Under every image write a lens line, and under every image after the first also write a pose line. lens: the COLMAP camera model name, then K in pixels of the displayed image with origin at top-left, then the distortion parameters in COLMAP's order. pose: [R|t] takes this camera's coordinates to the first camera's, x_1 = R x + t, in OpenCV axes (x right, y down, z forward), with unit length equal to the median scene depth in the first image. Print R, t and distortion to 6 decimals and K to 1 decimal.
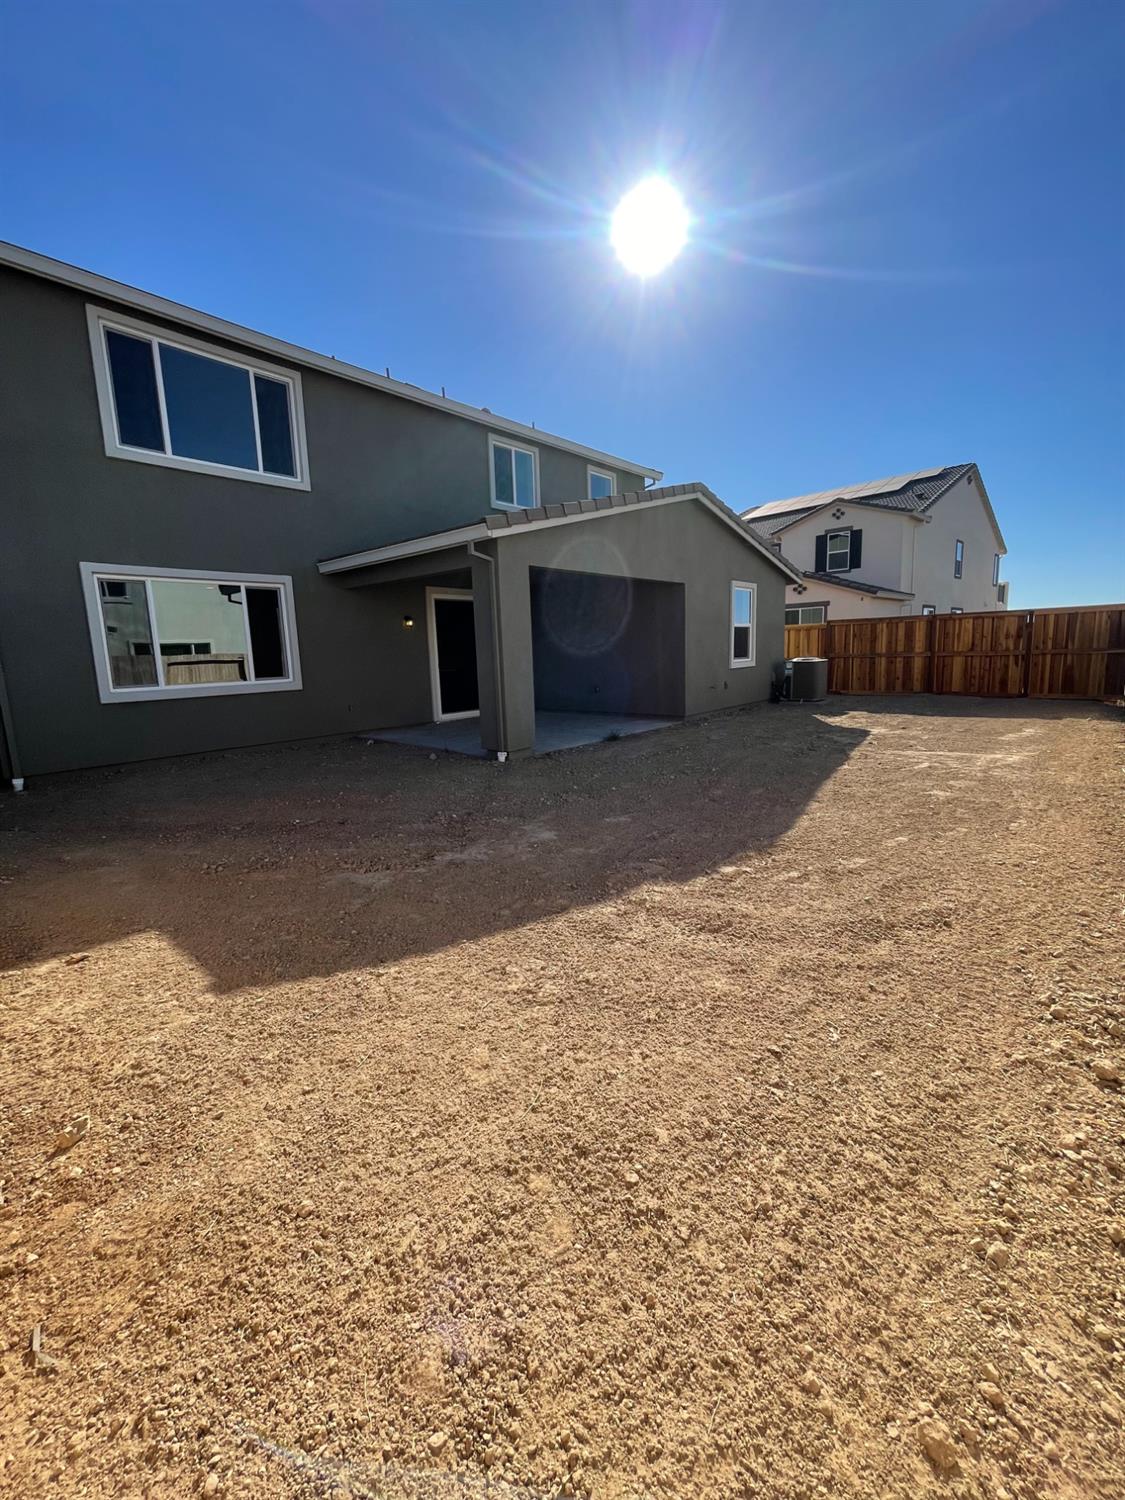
lens RADIAL K [[609.2, 0, 562.5], [0, 609.2, 750.0], [0, 0, 1]] dist [-0.000072, -0.000016]
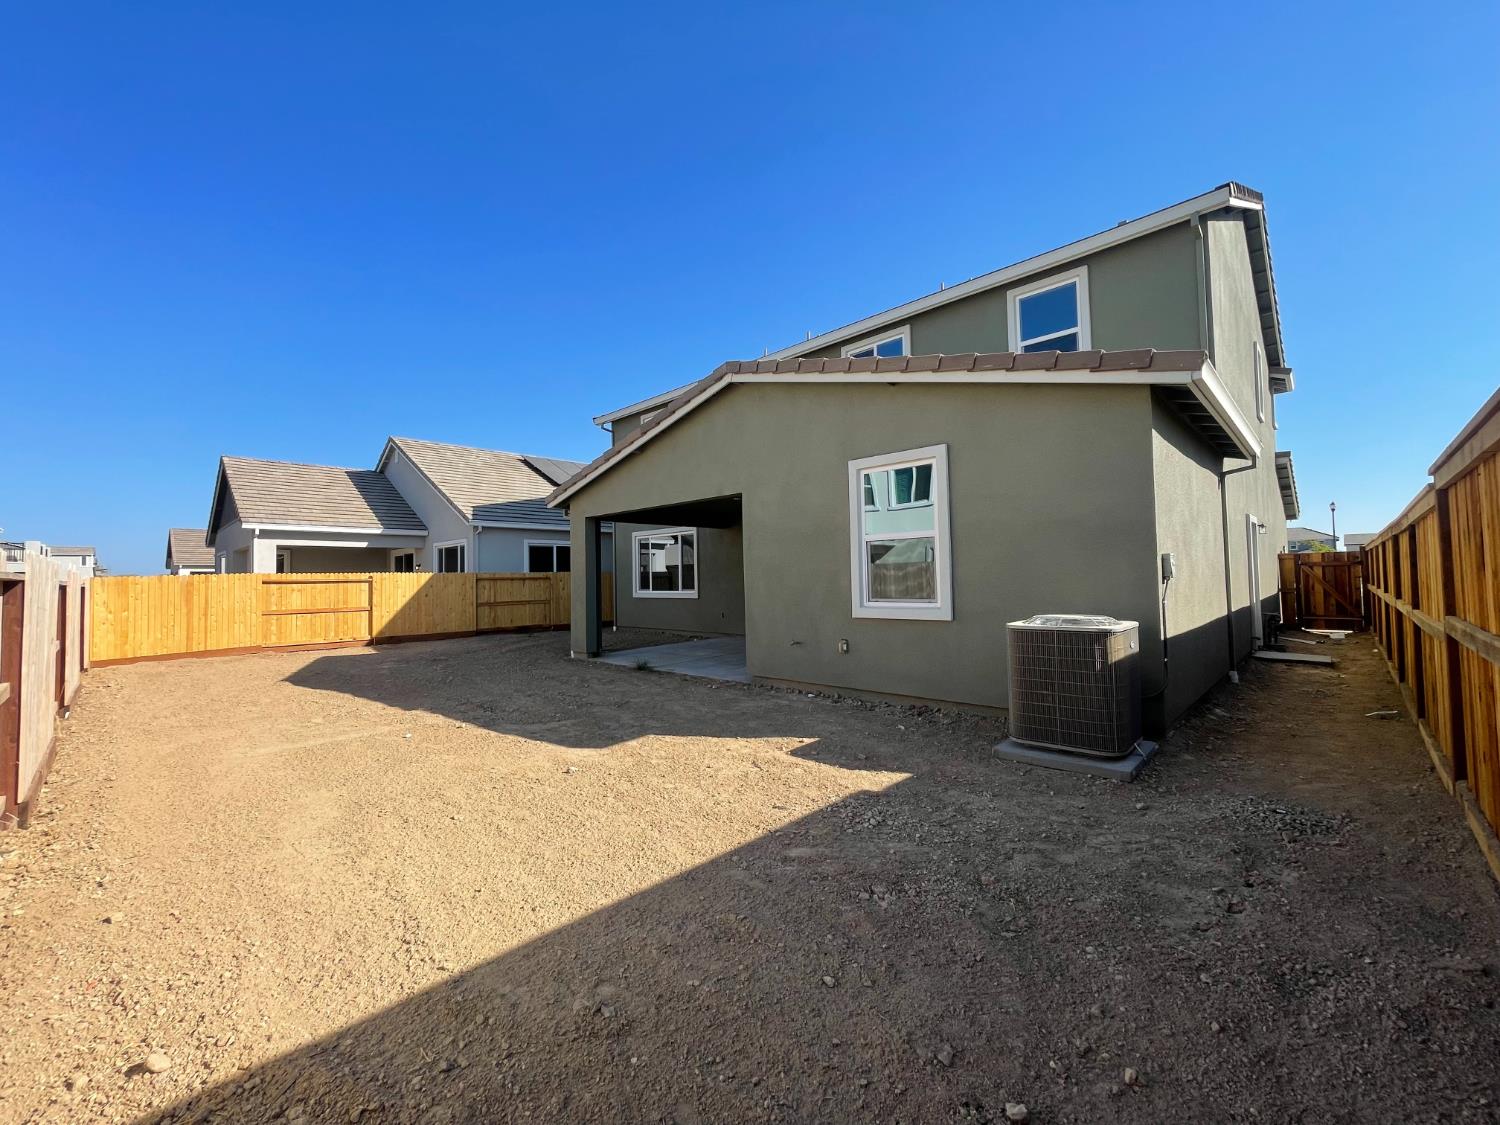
lens RADIAL K [[609.2, 0, 750.0], [0, 609.2, 562.5], [0, 0, 1]] dist [-0.000072, -0.000016]
pose [[-0.052724, 0.010269, -0.998556, 0.540204], [-0.131040, 0.991229, 0.017112, -0.116699], [0.989974, 0.131753, -0.050916, 0.604964]]
